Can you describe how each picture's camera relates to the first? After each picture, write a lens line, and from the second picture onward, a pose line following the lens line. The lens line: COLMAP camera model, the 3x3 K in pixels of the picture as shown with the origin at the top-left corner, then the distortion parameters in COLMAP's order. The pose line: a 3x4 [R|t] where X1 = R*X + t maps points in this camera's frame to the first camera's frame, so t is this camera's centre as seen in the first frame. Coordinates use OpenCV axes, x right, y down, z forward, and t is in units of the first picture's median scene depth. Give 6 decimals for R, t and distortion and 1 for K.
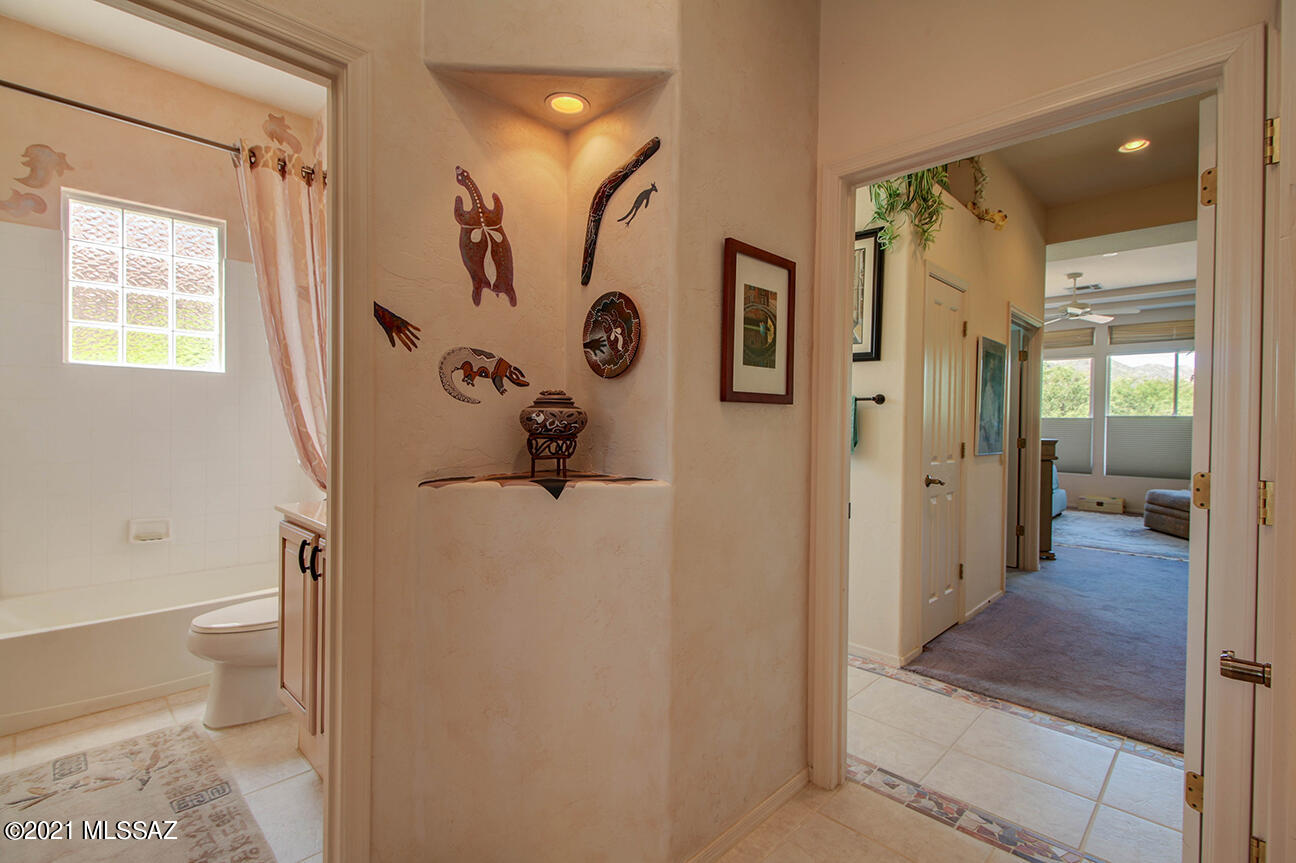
lens RADIAL K [[593.2, 0, 649.3], [0, 593.2, 426.7], [0, 0, 1]] dist [0.001321, -0.001173]
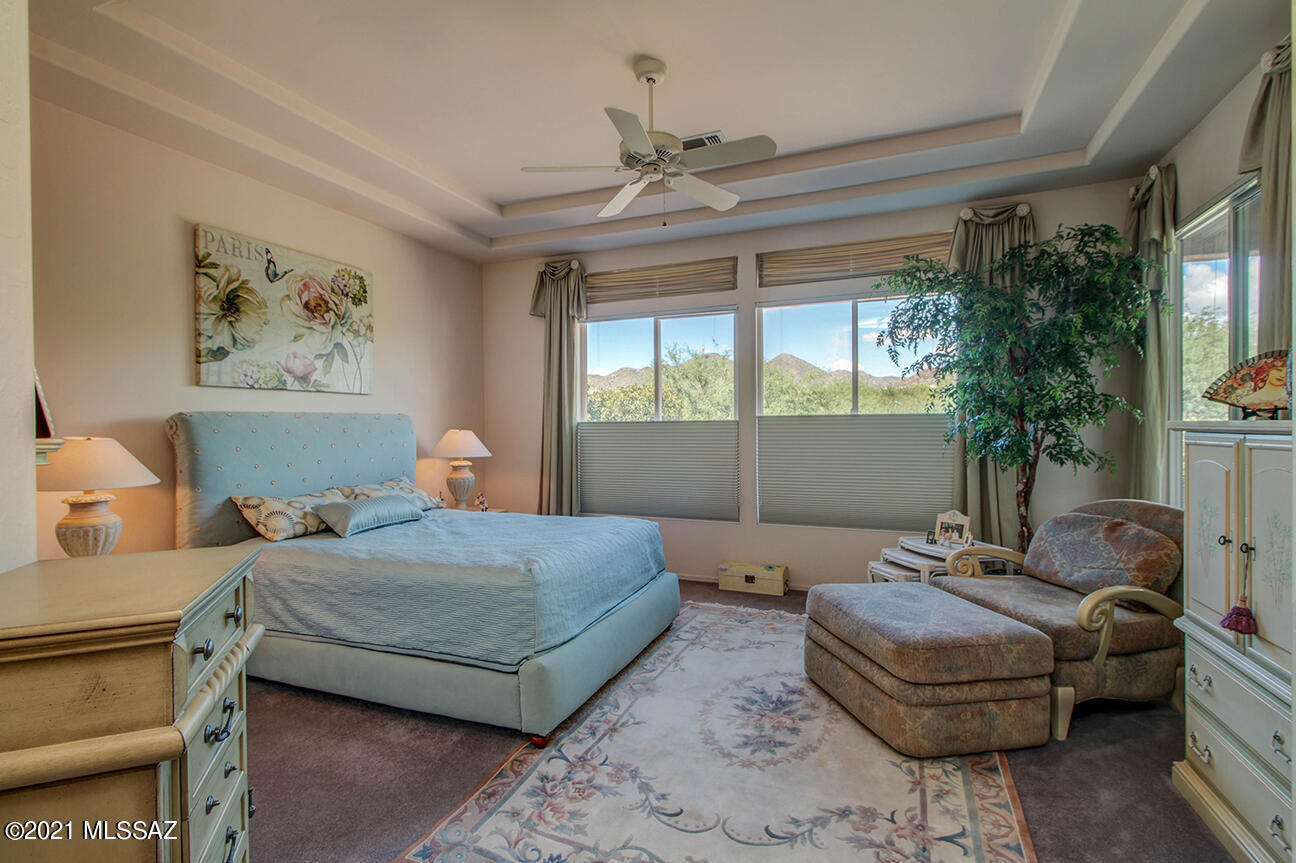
lens RADIAL K [[593.2, 0, 649.3], [0, 593.2, 426.7], [0, 0, 1]] dist [0.001321, -0.001173]
pose [[0.925459, -0.025181, 0.378010, 0.467284], [0.027237, 0.999629, -0.000095, -0.010621], [-0.377867, 0.010384, 0.925802, 0.525559]]
